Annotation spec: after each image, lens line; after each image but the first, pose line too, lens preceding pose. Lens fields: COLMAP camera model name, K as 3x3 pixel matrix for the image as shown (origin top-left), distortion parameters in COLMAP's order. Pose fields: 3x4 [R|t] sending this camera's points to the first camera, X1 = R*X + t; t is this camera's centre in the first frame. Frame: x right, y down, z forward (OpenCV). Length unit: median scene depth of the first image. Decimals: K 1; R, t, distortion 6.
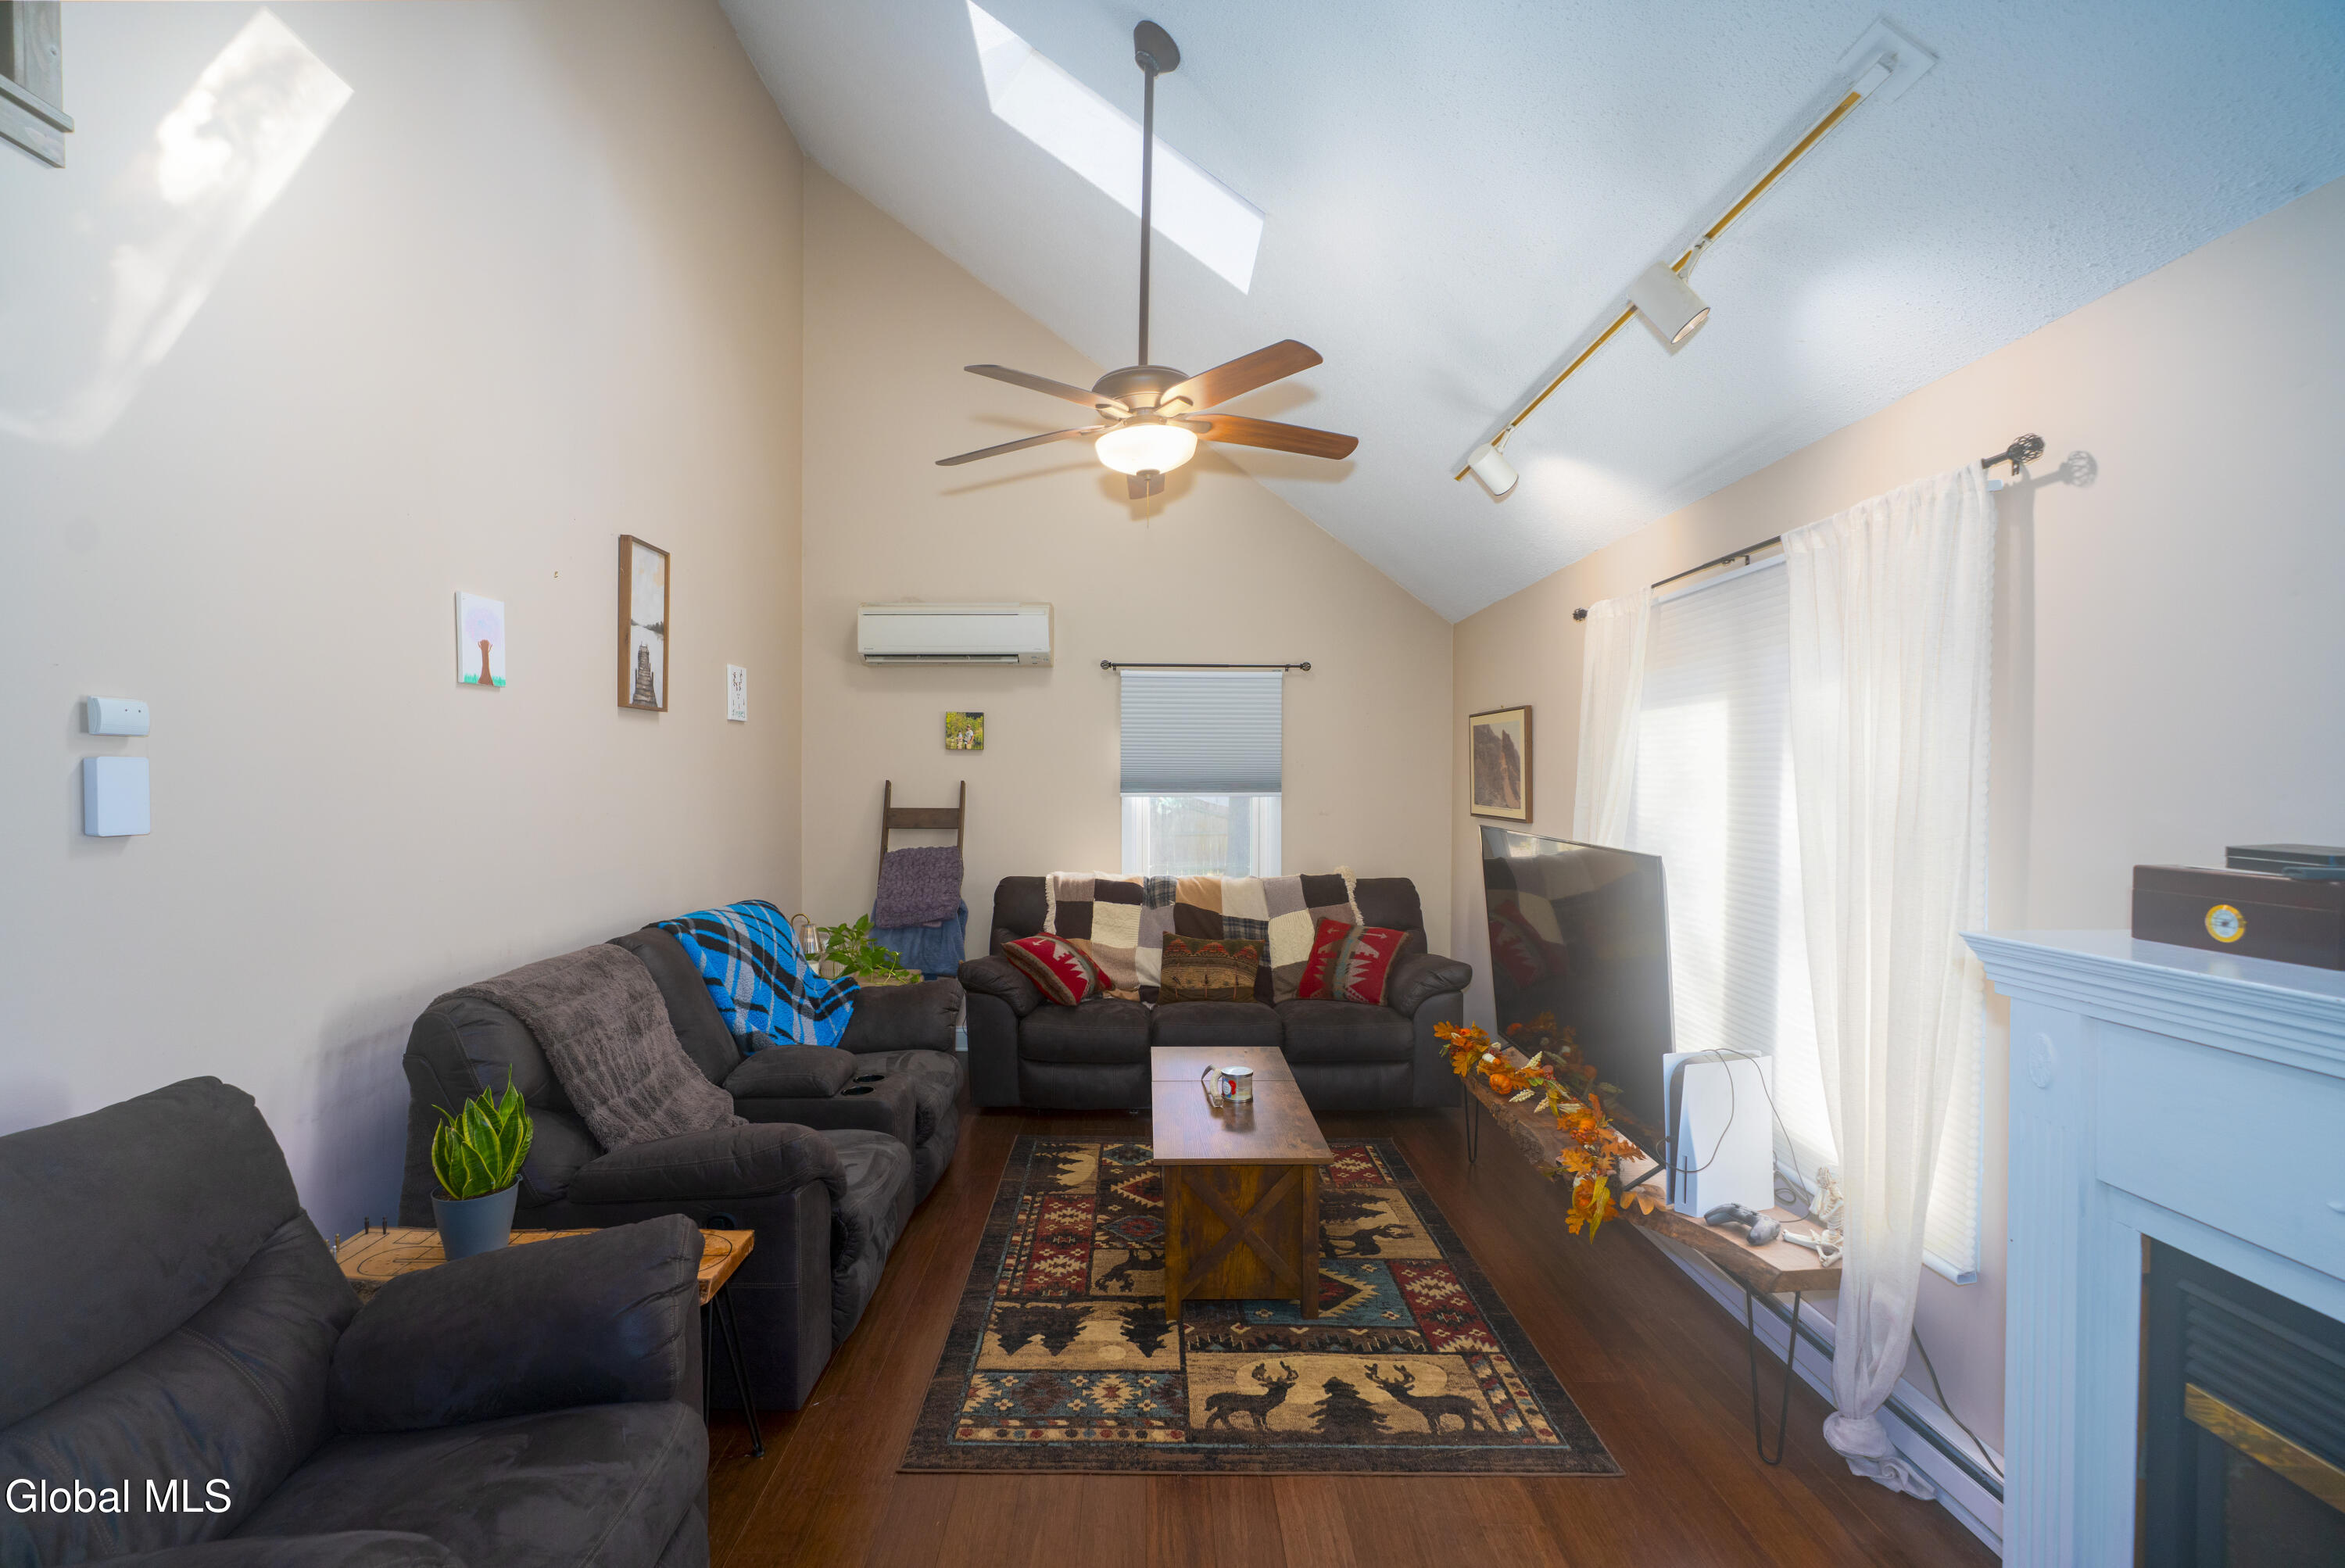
lens RADIAL K [[1057.0, 0, 1160.6], [0, 1057.0, 798.7], [0, 0, 1]] dist [-0.010218, 0.005176]
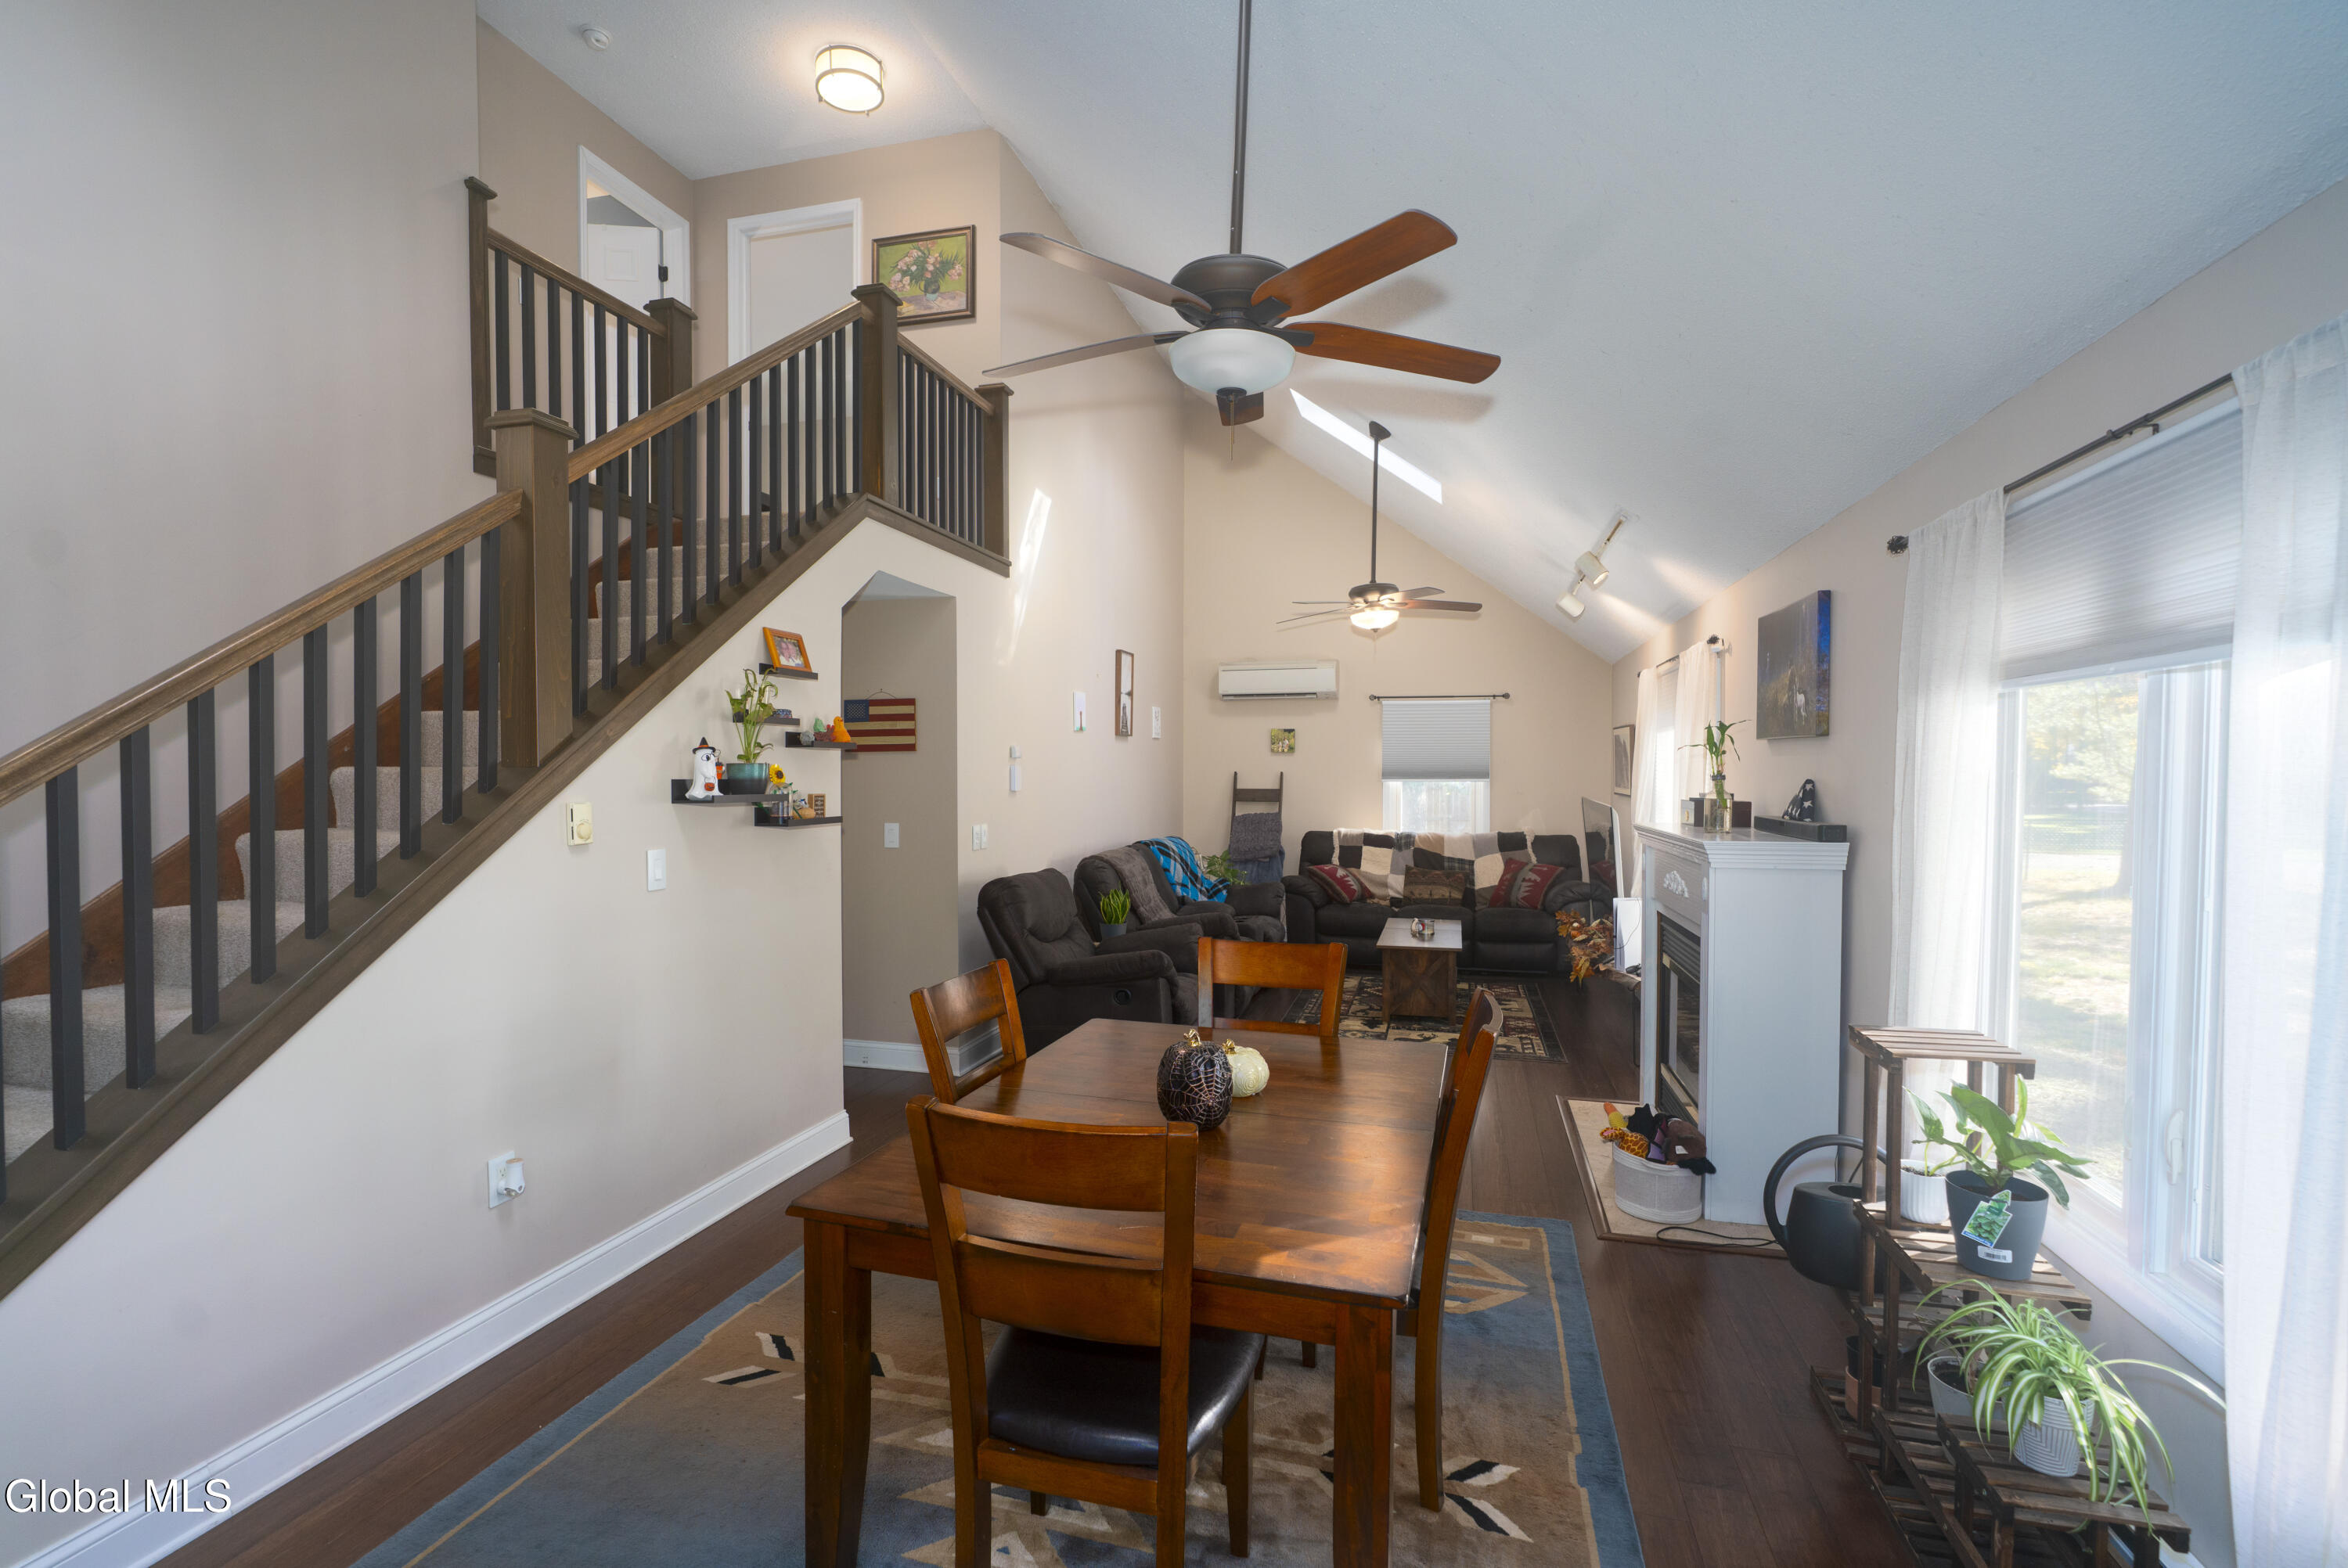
lens RADIAL K [[1058.2, 0, 1158.5], [0, 1058.2, 796.5], [0, 0, 1]] dist [-0.010218, 0.005176]
pose [[0.959714, 0.004441, -0.280943, 0.093667], [-0.002090, 0.999960, 0.008666, 0.007840], [0.280971, -0.007730, 0.959685, -0.657951]]
